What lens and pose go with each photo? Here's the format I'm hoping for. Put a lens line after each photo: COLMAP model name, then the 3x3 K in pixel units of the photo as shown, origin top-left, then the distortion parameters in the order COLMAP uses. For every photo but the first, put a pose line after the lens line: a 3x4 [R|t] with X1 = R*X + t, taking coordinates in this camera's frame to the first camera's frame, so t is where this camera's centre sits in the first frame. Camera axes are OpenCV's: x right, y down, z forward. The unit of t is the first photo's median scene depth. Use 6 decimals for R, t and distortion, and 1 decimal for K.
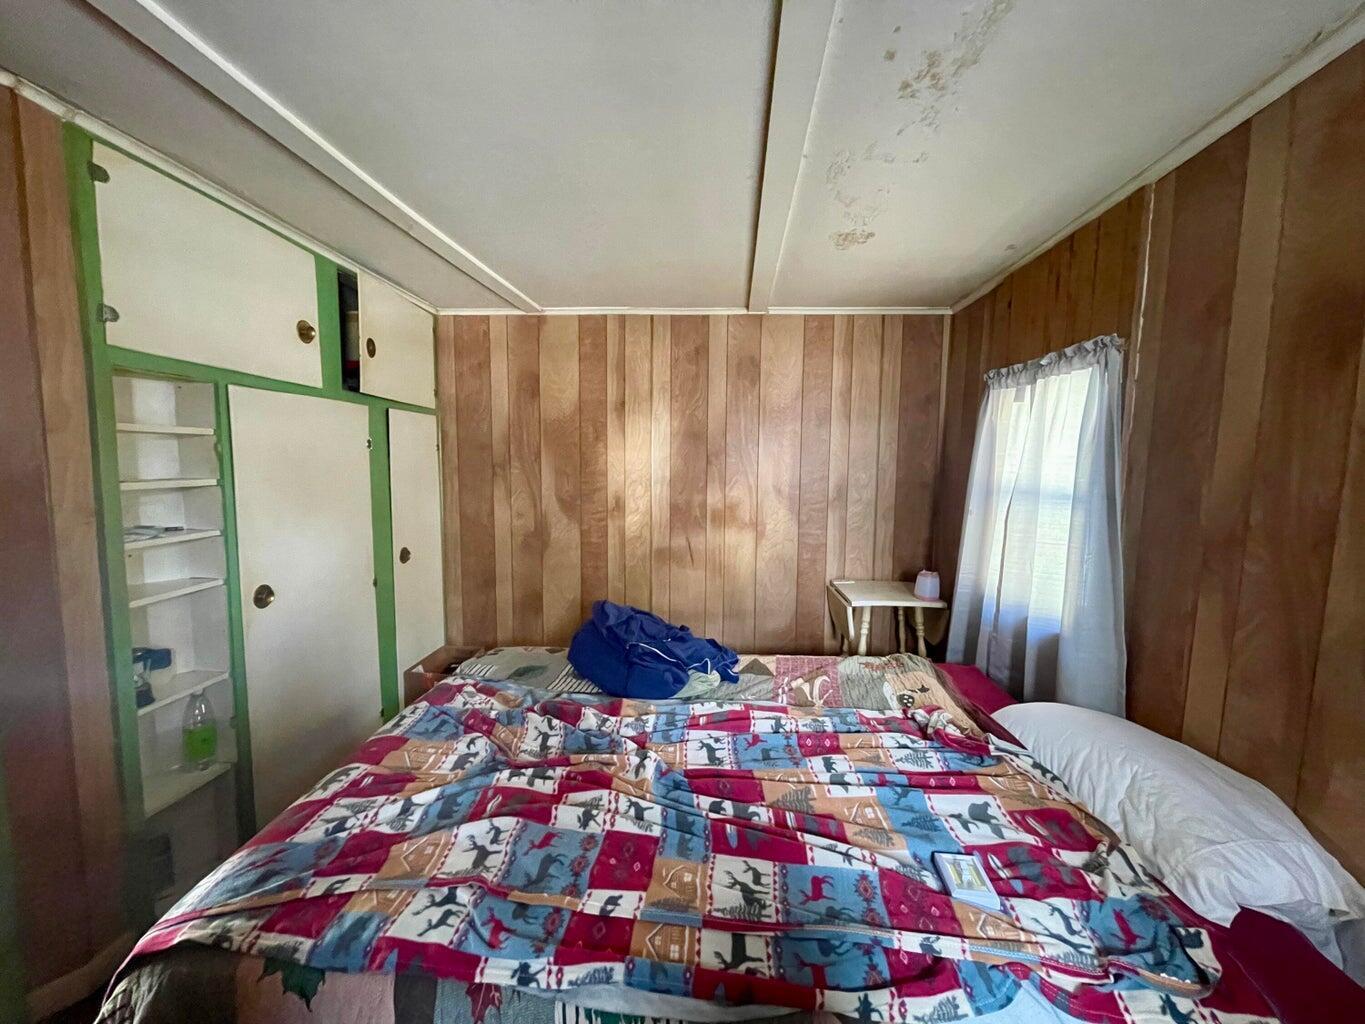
lens RADIAL K [[551.9, 0, 682.1], [0, 551.9, 512.5], [0, 0, 1]] dist [-0.001966, 0.000138]
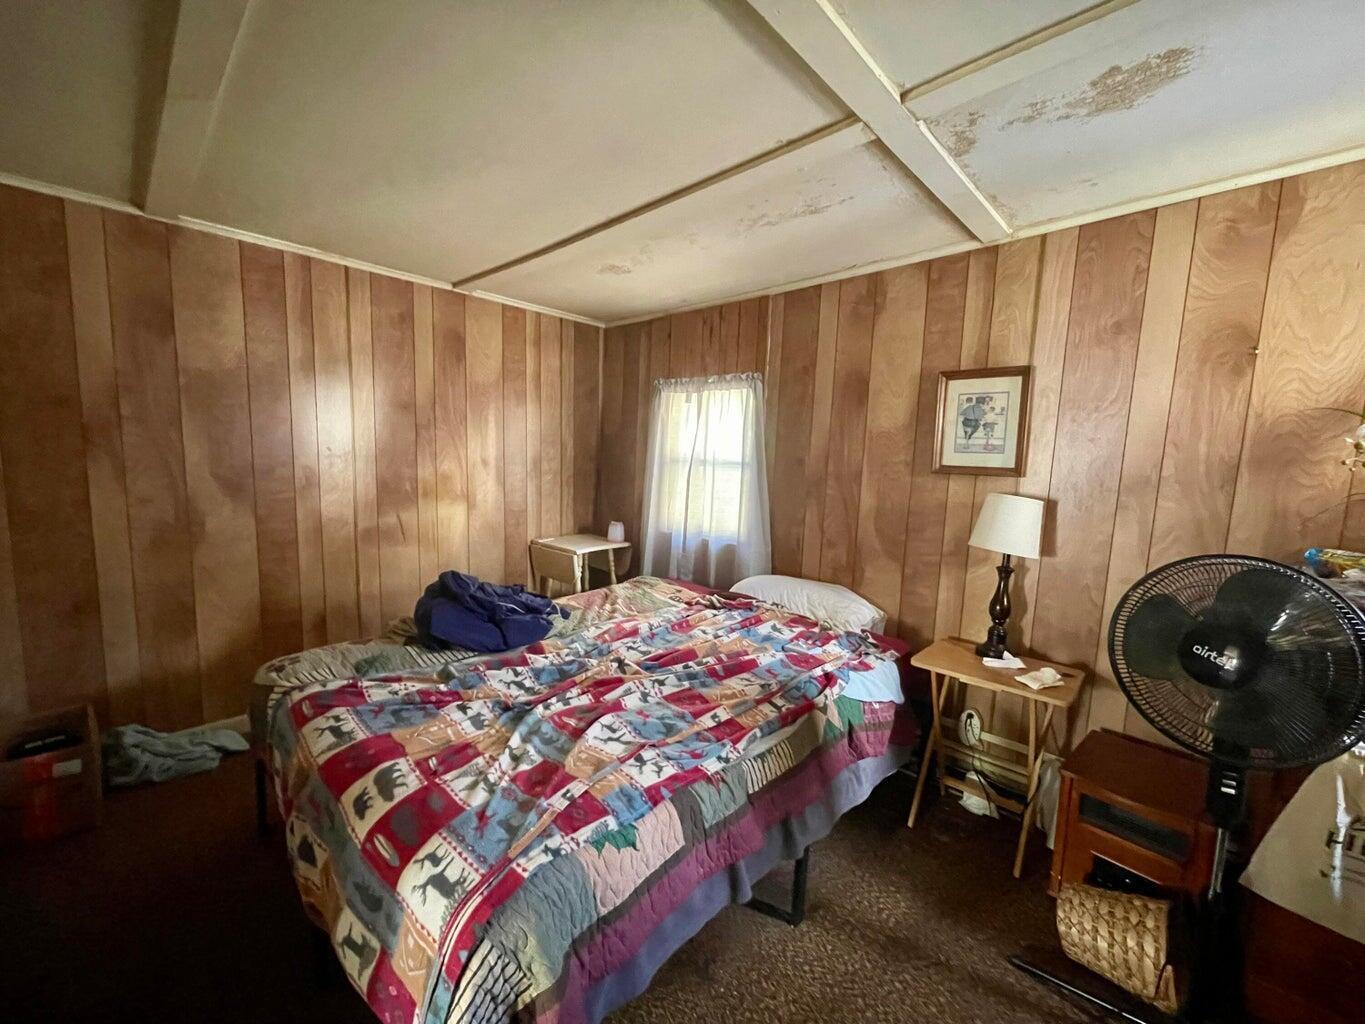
lens RADIAL K [[551.9, 0, 673.0], [0, 551.9, 515.3], [0, 0, 1]] dist [-0.001966, 0.000138]
pose [[0.630695, -0.081834, 0.771704, -0.853173], [0.046057, 0.996619, 0.068043, 0.010309], [-0.774663, -0.007372, 0.632331, 0.059416]]
